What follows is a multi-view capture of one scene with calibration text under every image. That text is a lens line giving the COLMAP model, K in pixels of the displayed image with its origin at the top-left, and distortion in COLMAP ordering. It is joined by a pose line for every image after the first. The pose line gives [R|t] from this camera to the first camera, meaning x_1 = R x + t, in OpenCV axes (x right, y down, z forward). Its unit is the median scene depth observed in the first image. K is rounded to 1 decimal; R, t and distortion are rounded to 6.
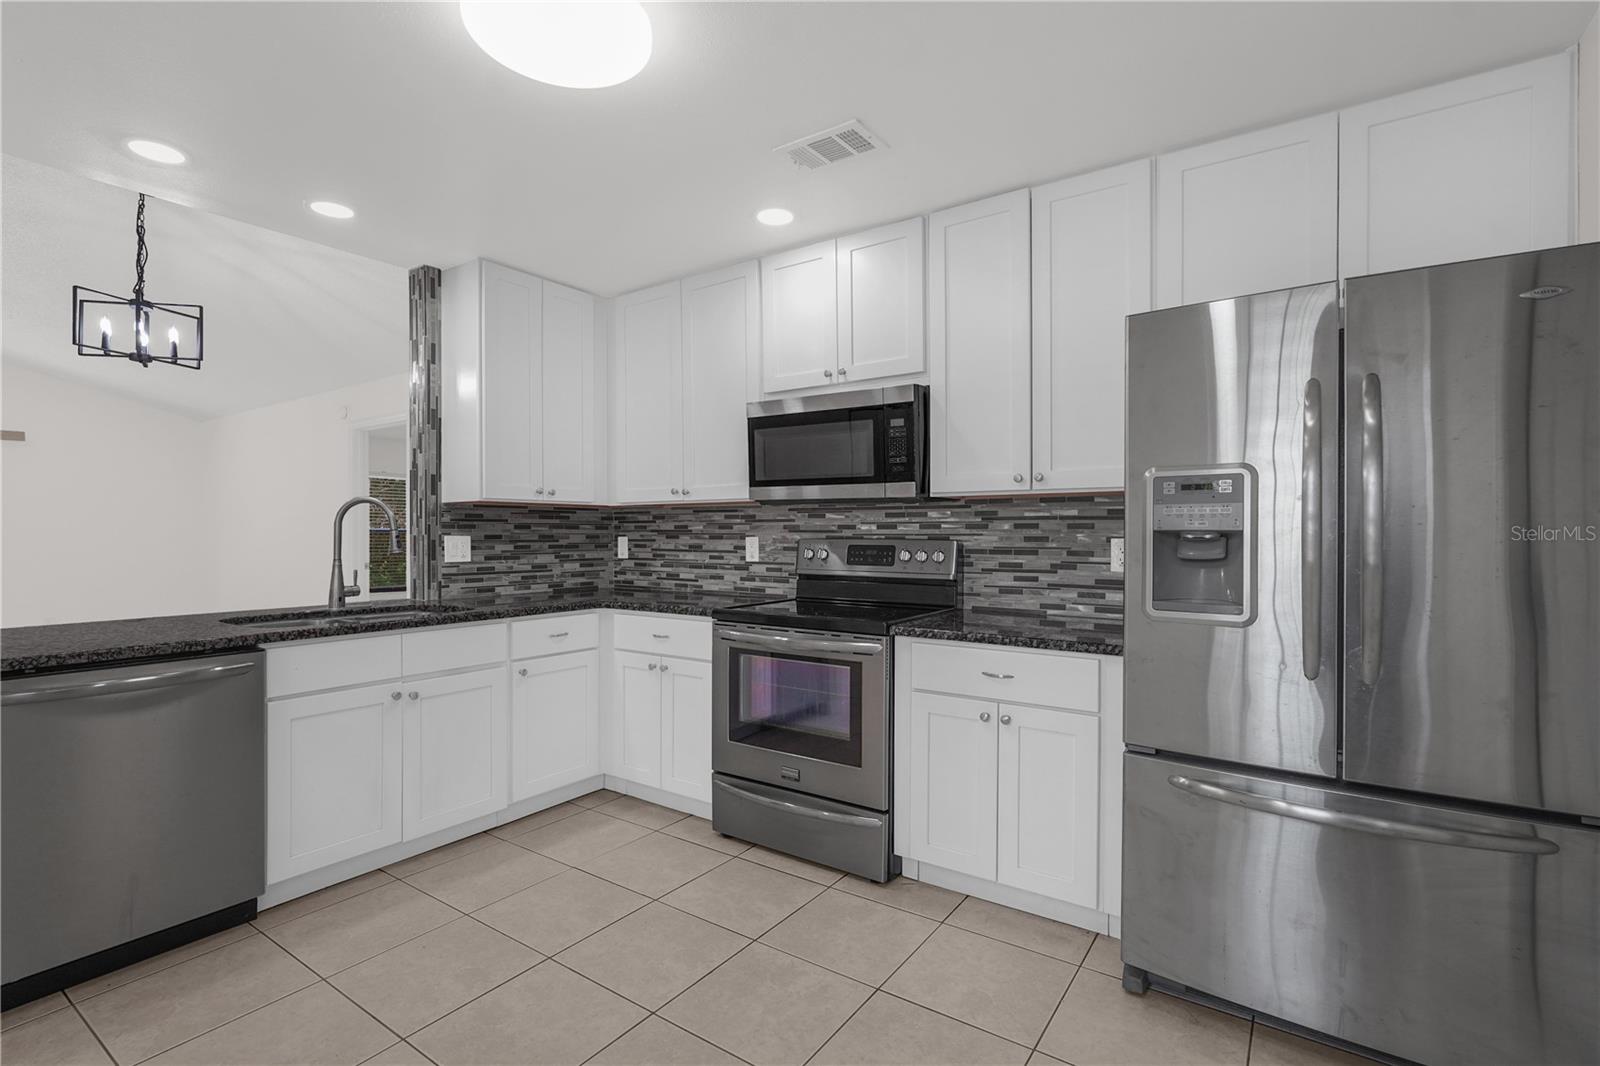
lens RADIAL K [[744.0, 0, 825.2], [0, 744.0, 540.0], [0, 0, 1]] dist [0.002207, 0.008261]
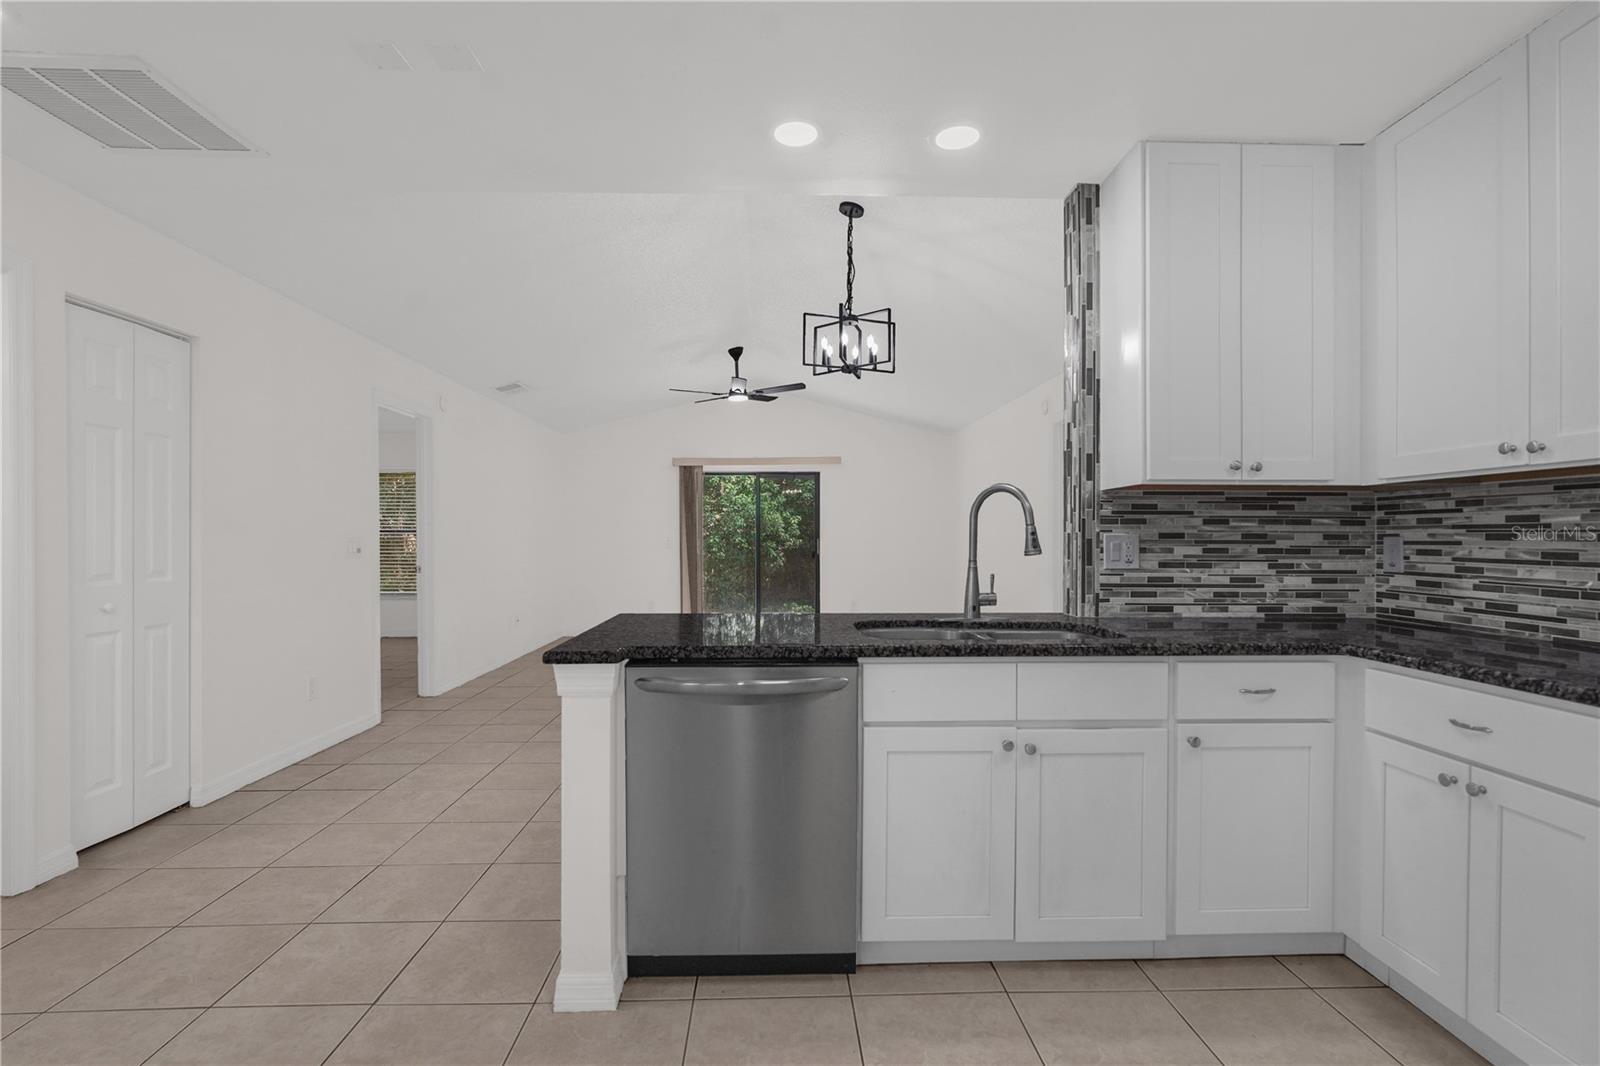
lens RADIAL K [[754.7, 0, 800.3], [0, 754.7, 539.7], [0, 0, 1]] dist [-0.020869, 0.009328]
pose [[0.576318, 0.004620, -0.817212, -0.063086], [-0.010614, 0.999942, -0.001832, 0.005327], [0.817157, 0.009730, 0.576334, 0.308224]]
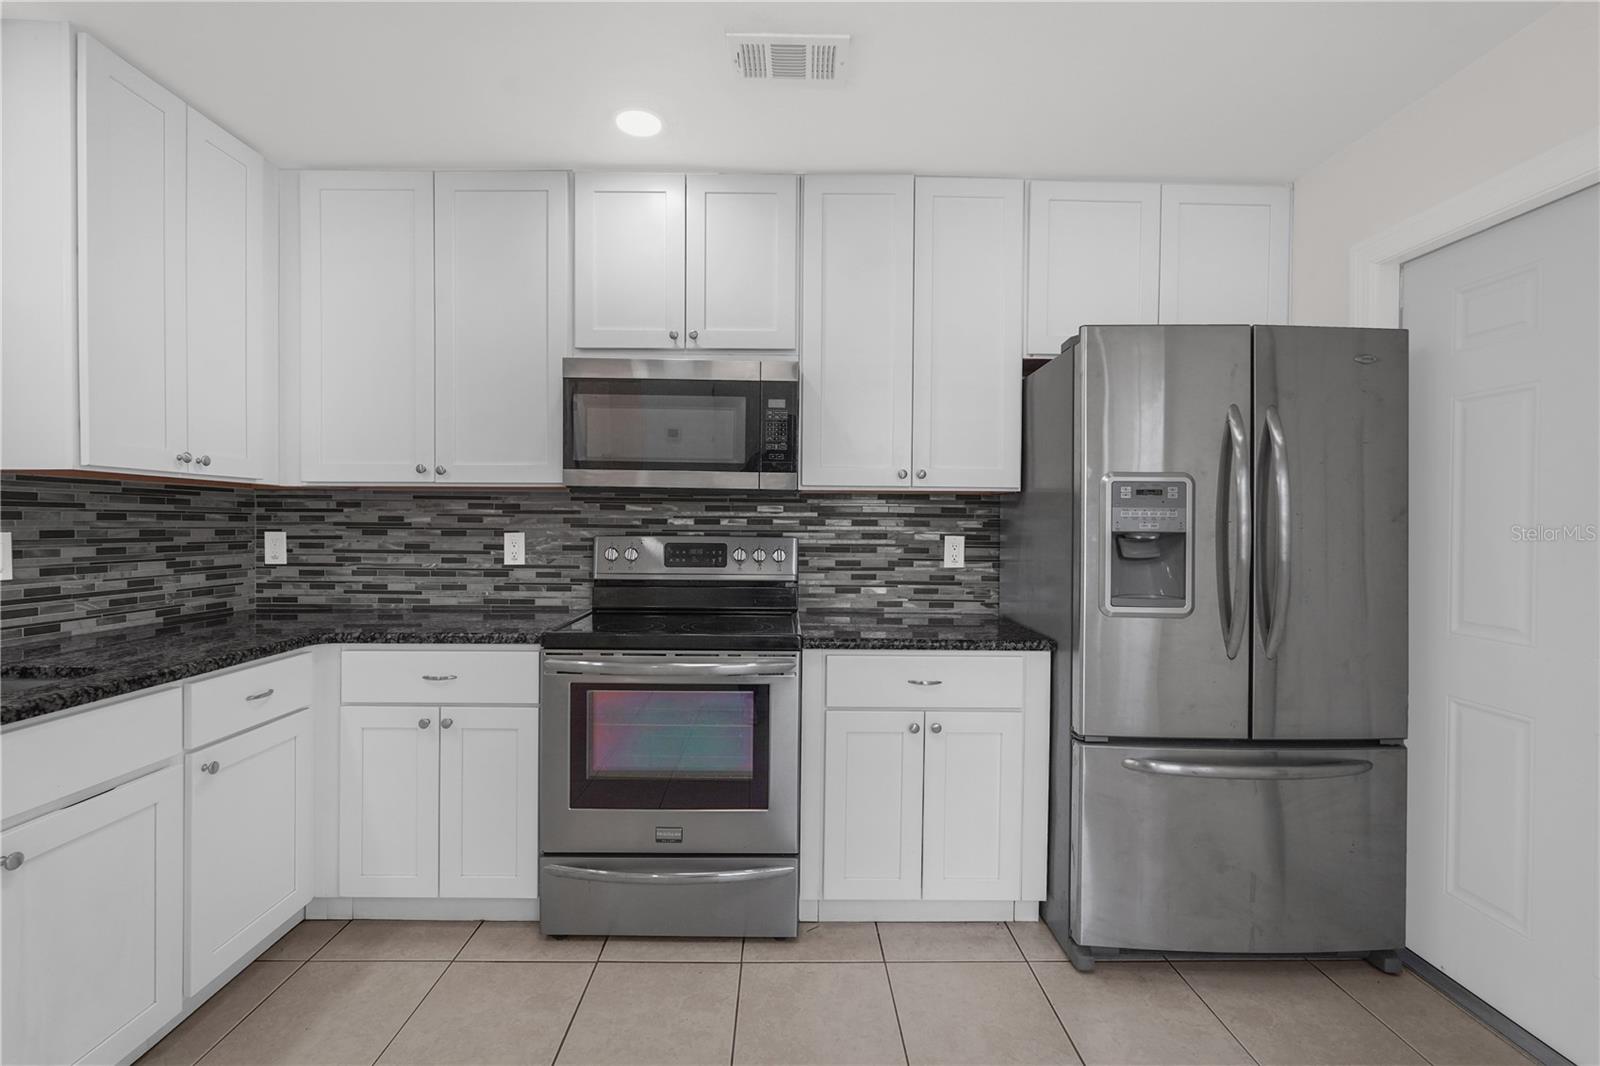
lens RADIAL K [[725.6, 0, 800.0], [0, 725.6, 533.0], [0, 0, 1]] dist [0.001682, 0.000900]
pose [[0.825438, -0.001105, 0.564491, -0.313401], [-0.001851, 0.999987, 0.004663, -0.009036], [-0.564489, -0.004894, 0.825426, 0.244142]]
